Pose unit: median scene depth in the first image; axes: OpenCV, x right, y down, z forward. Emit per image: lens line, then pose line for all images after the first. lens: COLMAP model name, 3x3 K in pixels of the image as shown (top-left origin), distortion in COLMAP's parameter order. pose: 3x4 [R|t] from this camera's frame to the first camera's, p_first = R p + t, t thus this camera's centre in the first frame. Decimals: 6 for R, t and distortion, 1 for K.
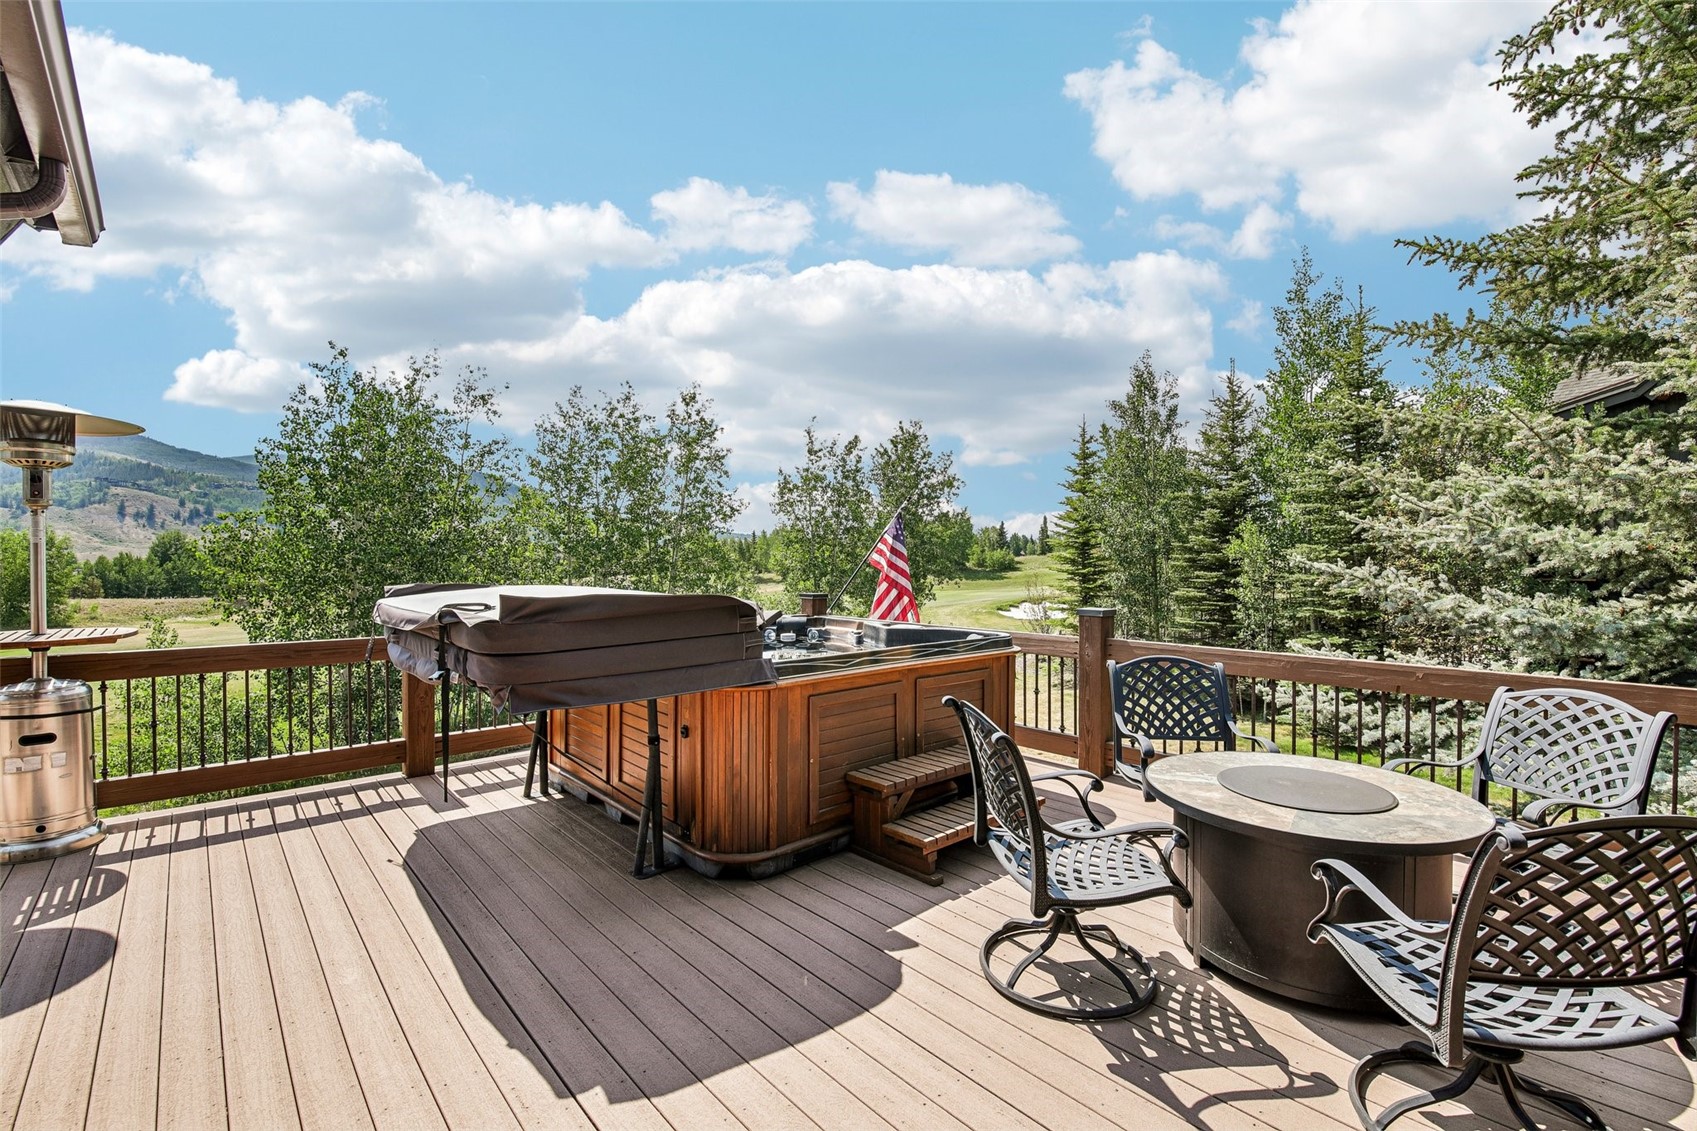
lens RADIAL K [[760.7, 0, 848.5], [0, 760.7, 565.5], [0, 0, 1]] dist [-0.000099, 0.000039]
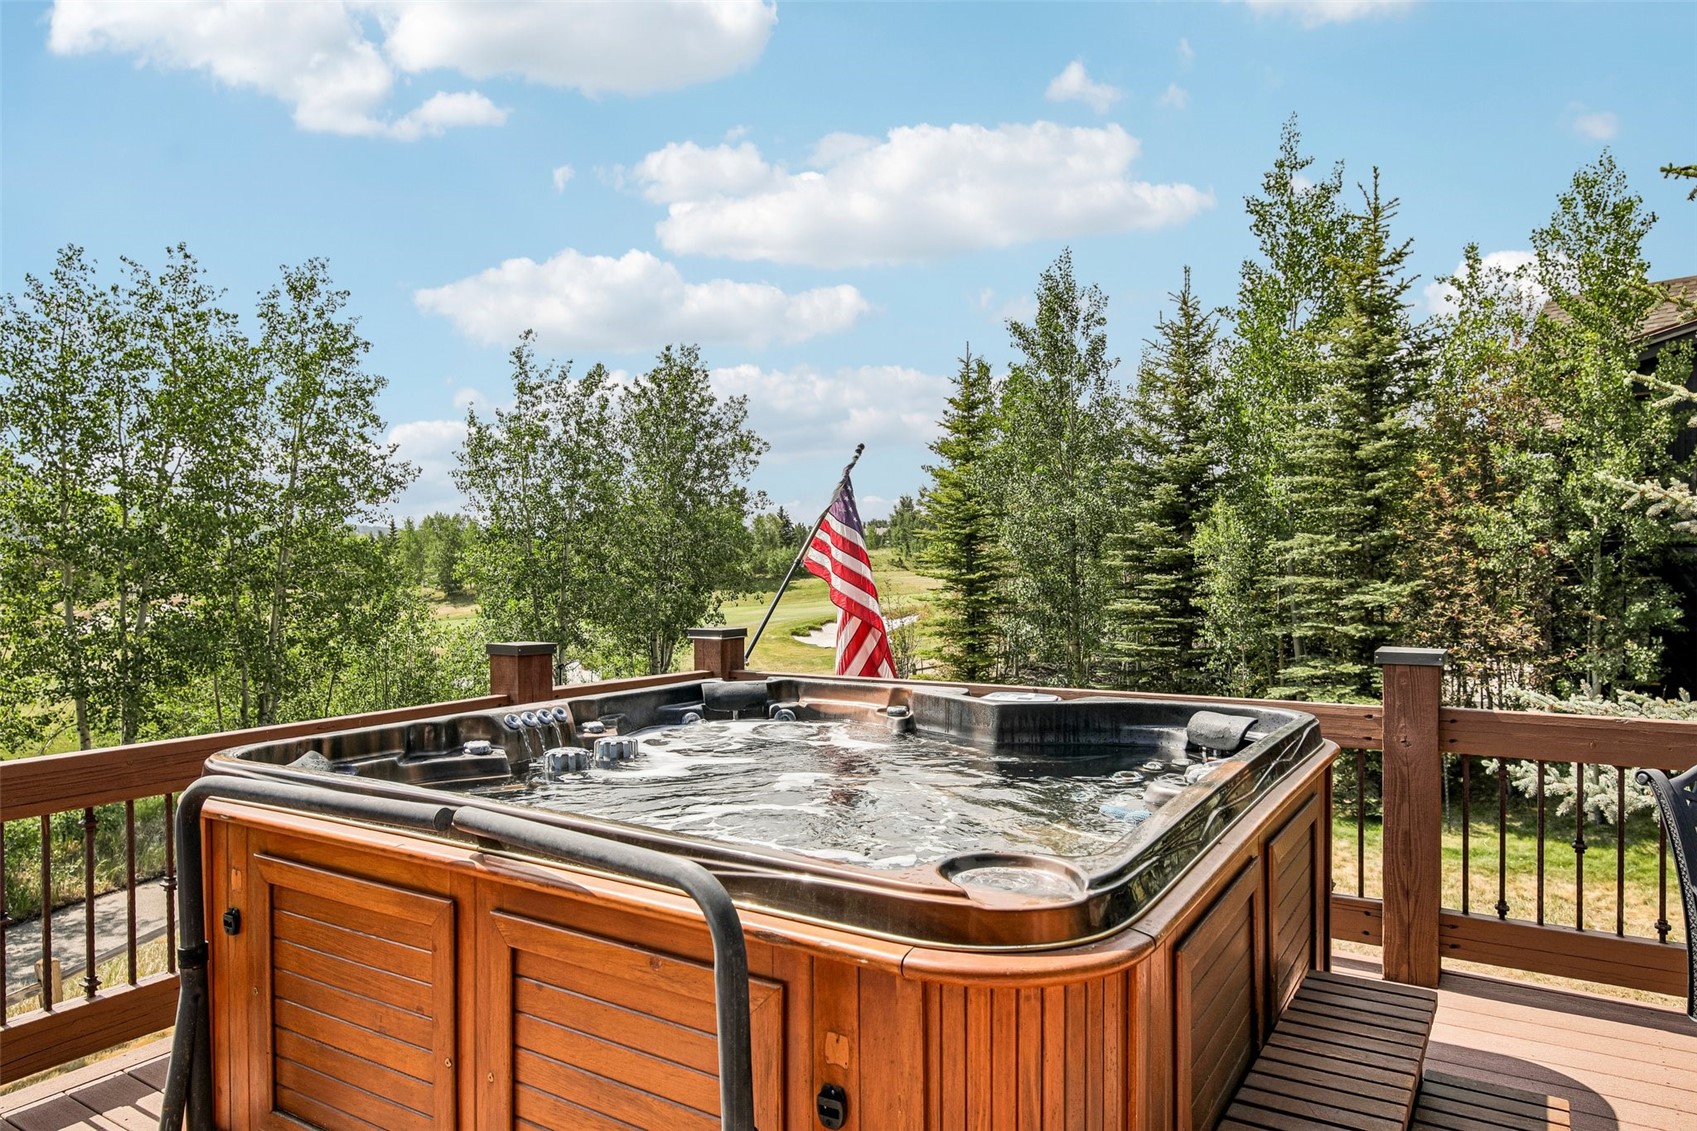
lens RADIAL K [[1106.1, 0, 881.9], [0, 1106.1, 596.3], [0, 0, 1]] dist [0.020114, -0.001503]
pose [[0.957776, -0.020217, 0.286803, -0.038637], [0.013637, 0.999596, 0.024922, -0.000442], [-0.287191, -0.019958, 0.957665, 0.067303]]
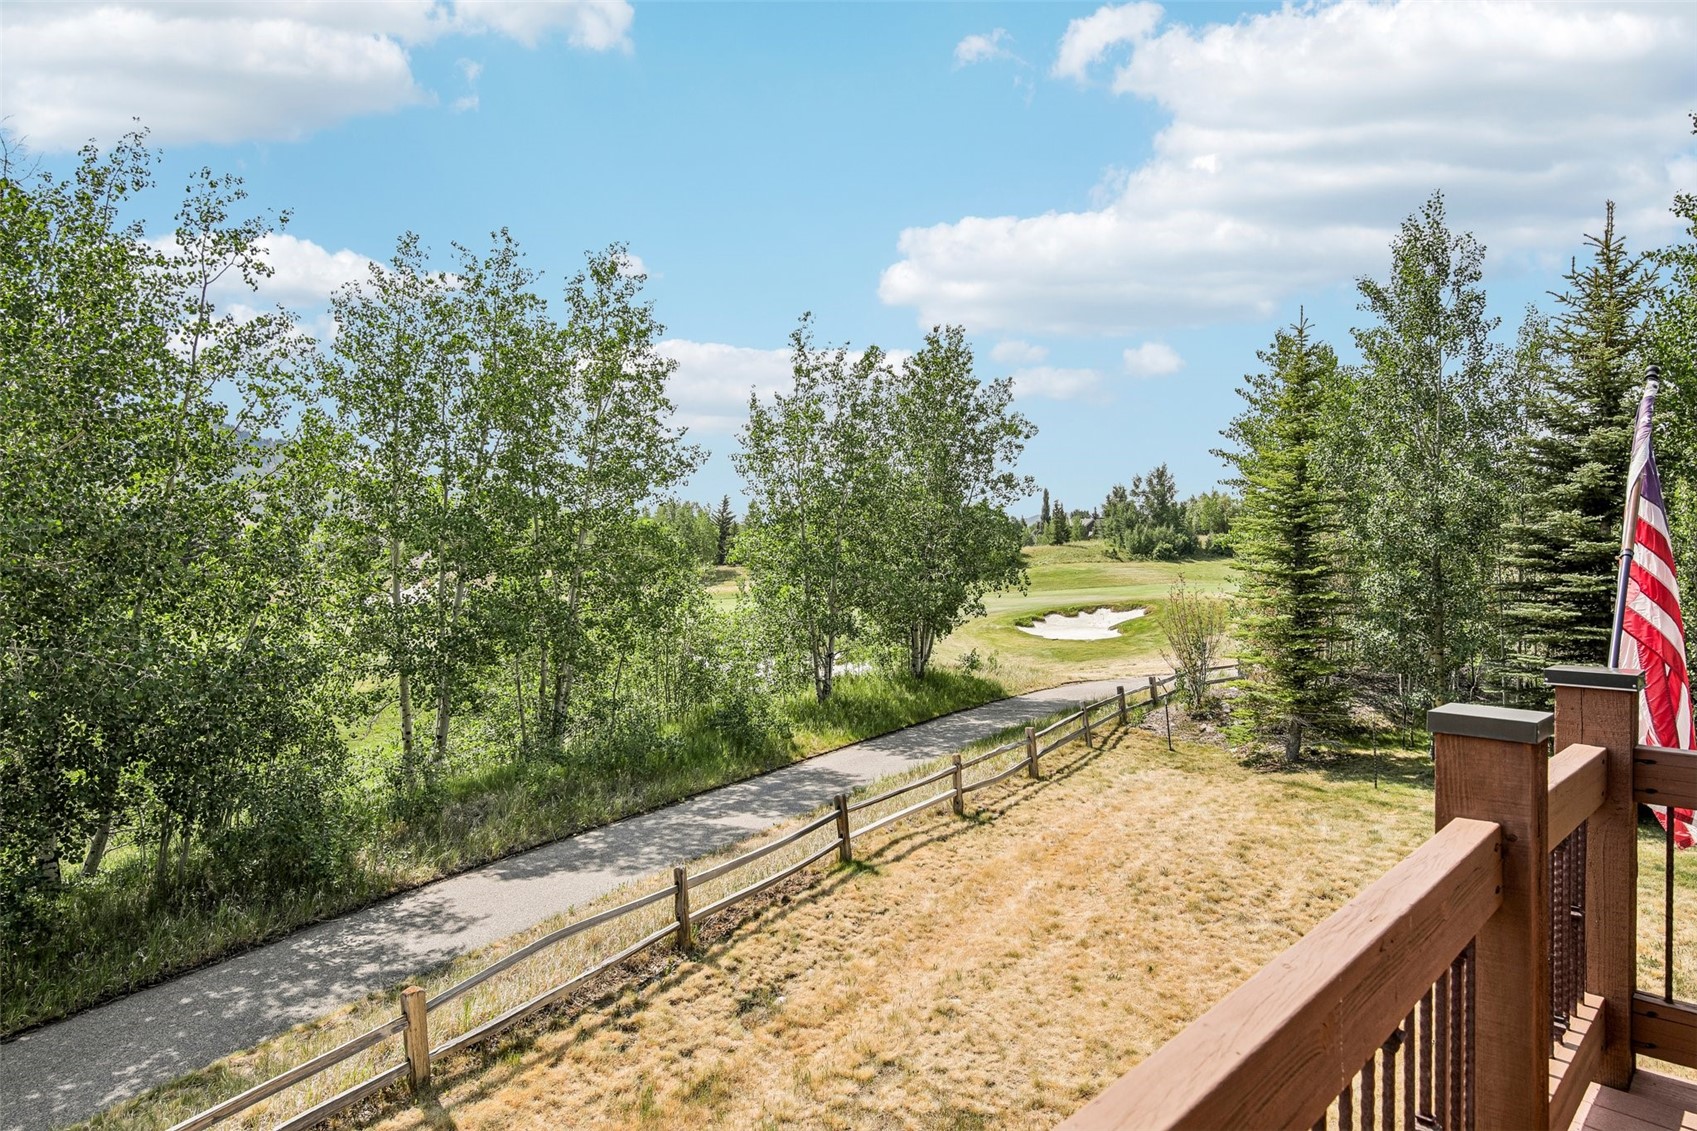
lens RADIAL K [[1055.9, 0, 848.5], [0, 1055.9, 565.5], [0, 0, 1]] dist [0.026724, -0.000443]
pose [[0.995187, 0.003535, 0.097931, -0.111901], [-0.004216, 0.999968, 0.006750, -0.001395], [-0.097904, -0.007131, 0.995170, 0.191572]]
